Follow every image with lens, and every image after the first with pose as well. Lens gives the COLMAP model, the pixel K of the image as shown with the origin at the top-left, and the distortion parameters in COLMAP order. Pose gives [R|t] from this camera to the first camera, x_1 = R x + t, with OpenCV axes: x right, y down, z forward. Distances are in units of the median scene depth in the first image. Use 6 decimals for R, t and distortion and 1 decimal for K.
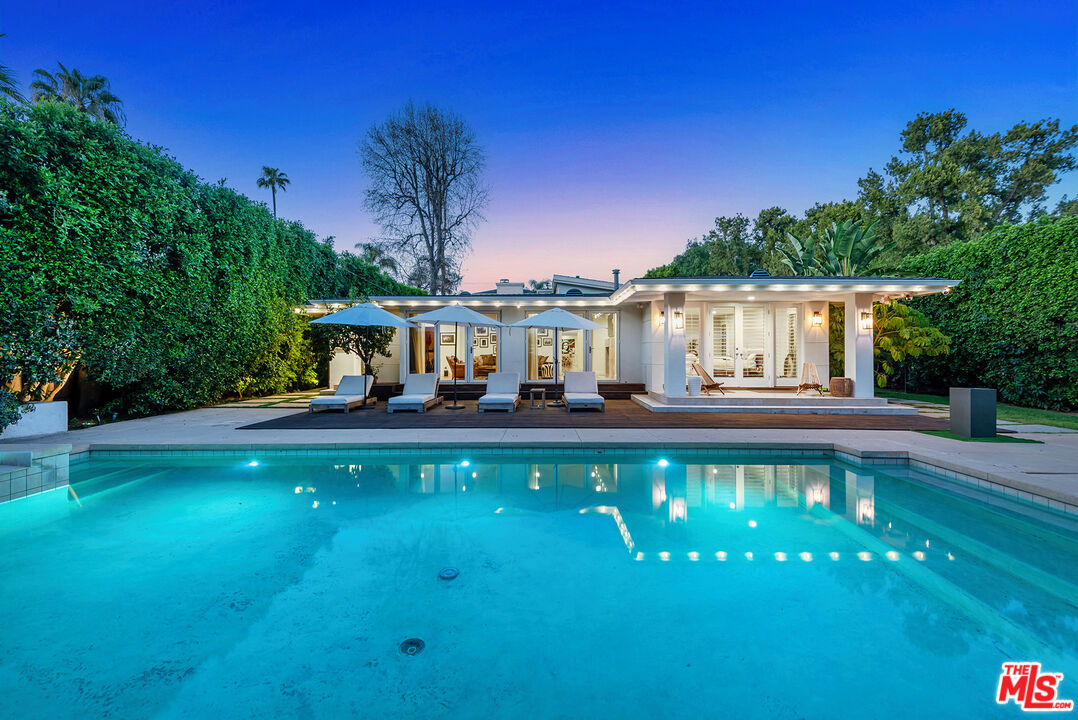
lens RADIAL K [[487.6, 0, 525.1], [0, 487.6, 357.5], [0, 0, 1]] dist [0.002051, -0.003498]
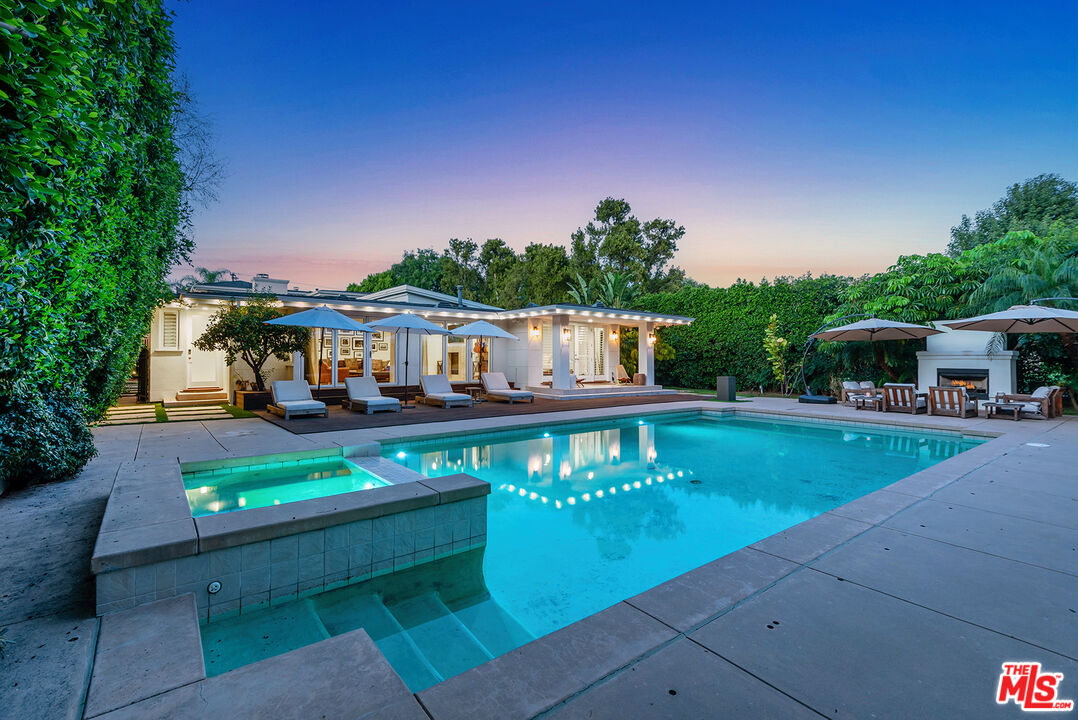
lens RADIAL K [[482.1, 0, 541.2], [0, 482.1, 355.8], [0, 0, 1]] dist [0.024966, -0.009933]
pose [[0.776724, 0.006786, 0.629805, -0.335735], [0.000590, 0.999934, -0.011502, 0.000425], [-0.629841, 0.009305, 0.776669, -0.019605]]
